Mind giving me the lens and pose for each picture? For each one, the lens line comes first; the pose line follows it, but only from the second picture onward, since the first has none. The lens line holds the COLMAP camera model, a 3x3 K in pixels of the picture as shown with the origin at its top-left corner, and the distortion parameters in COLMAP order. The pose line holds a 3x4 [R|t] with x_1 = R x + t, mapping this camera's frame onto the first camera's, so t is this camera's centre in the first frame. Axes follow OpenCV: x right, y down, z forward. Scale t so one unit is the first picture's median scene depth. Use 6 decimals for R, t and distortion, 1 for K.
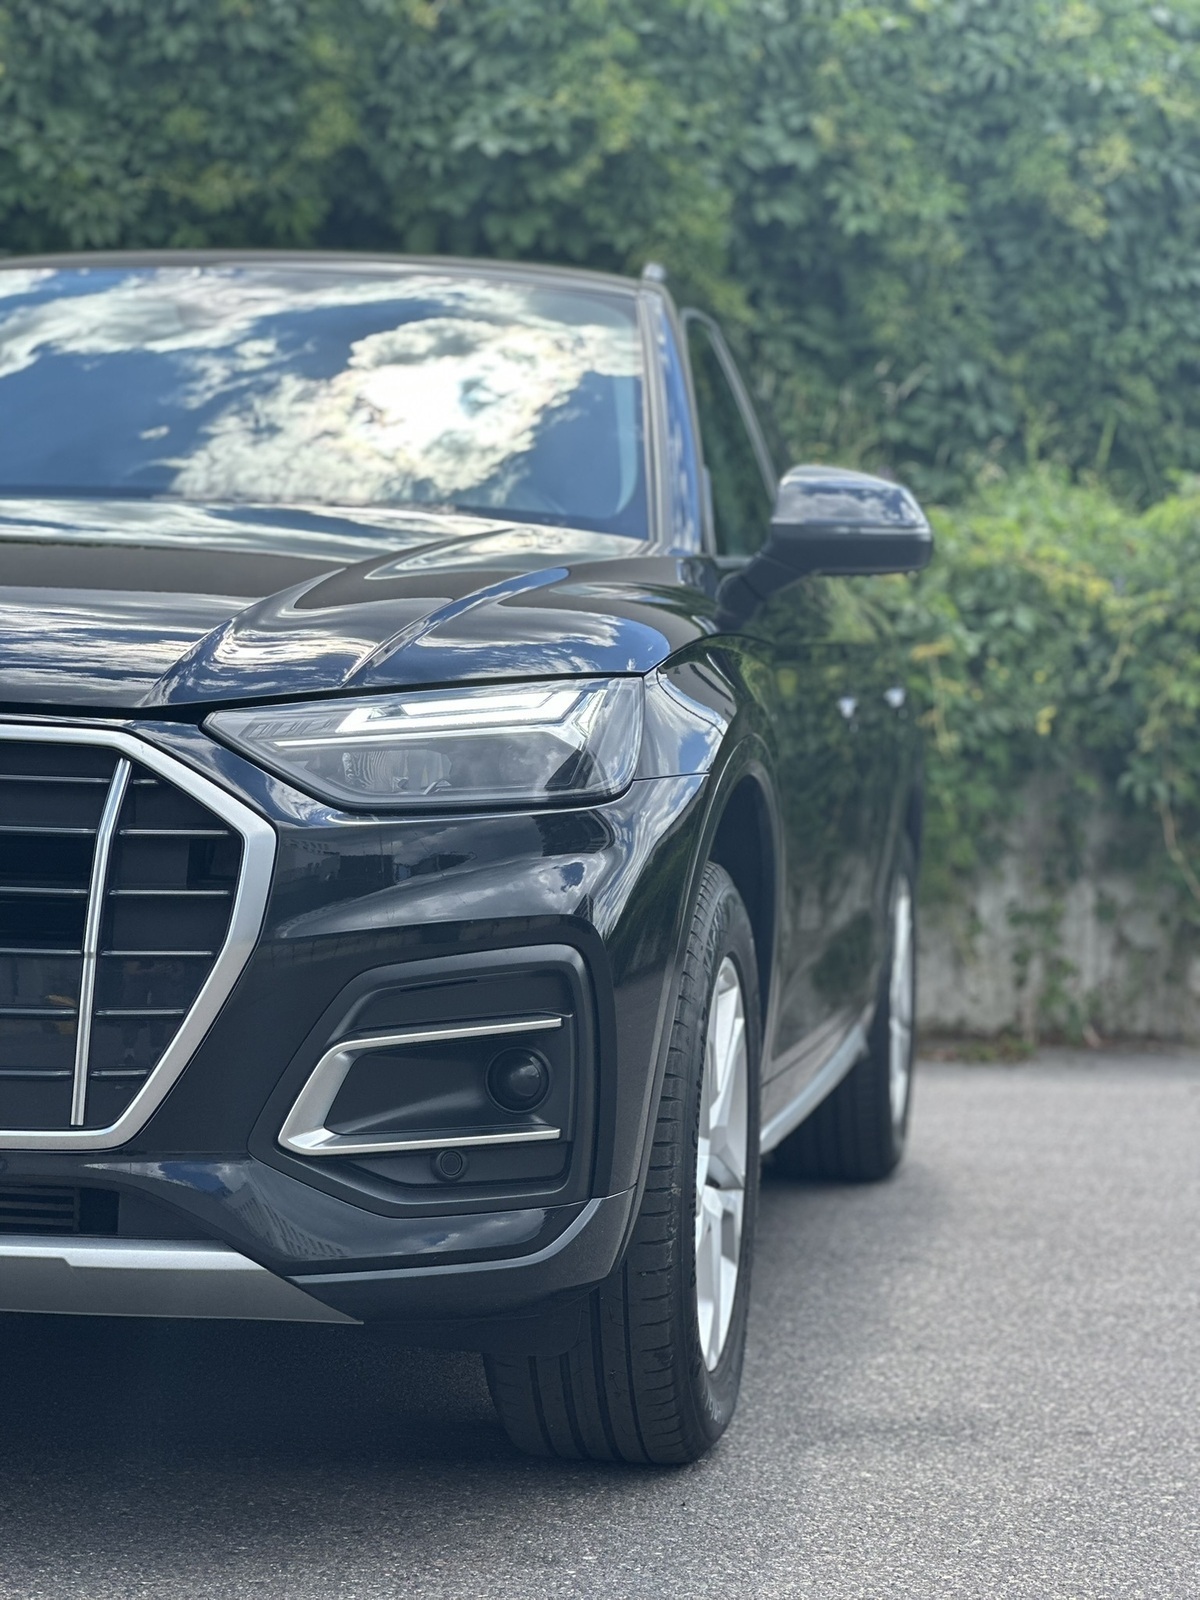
lens RADIAL K [[3564.6, 0, 557.5], [0, 3564.6, 797.8], [0, 0, 1]] dist [0.247340, -0.705730]
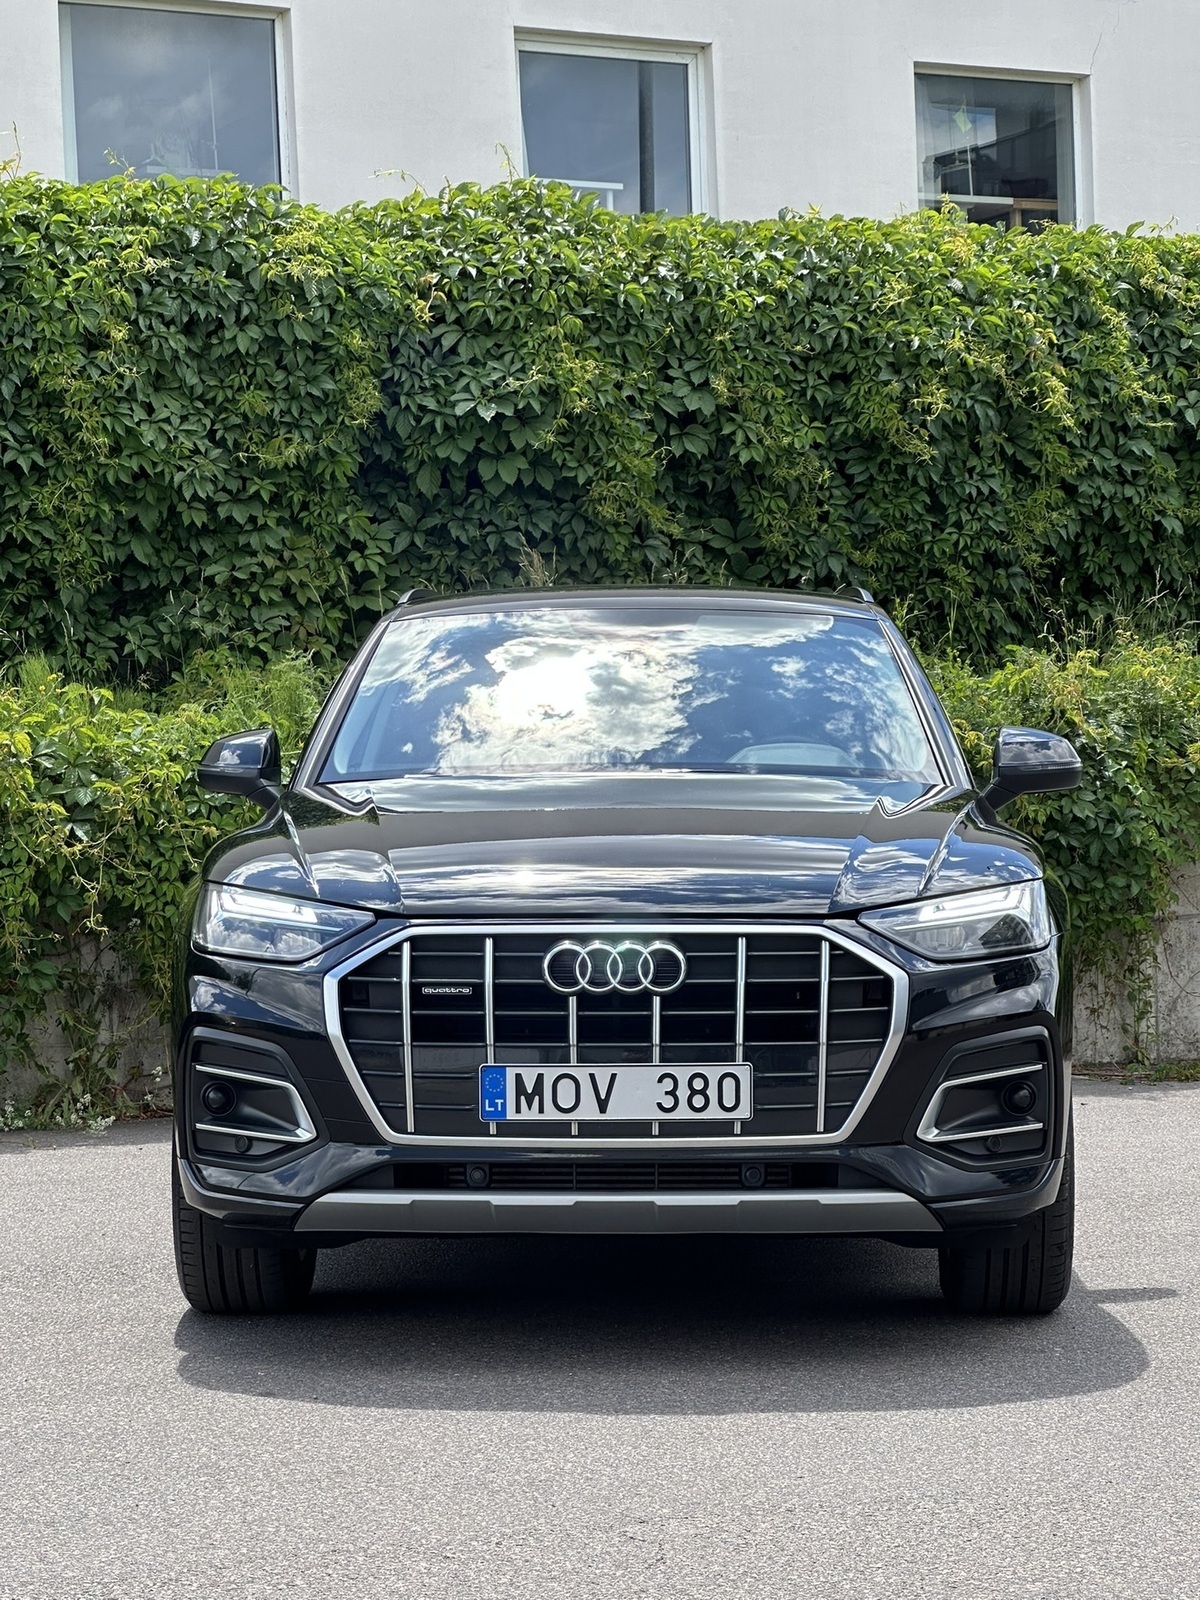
lens RADIAL K [[3625.1, 0, 600.0], [0, 3625.1, 800.0], [0, 0, 1]] dist [-0.093600, 6.641283]
pose [[0.988216, -0.041364, 0.147371, -0.173223], [0.043491, 0.998991, -0.011235, -0.023035], [-0.146758, 0.017512, 0.989017, -0.298725]]
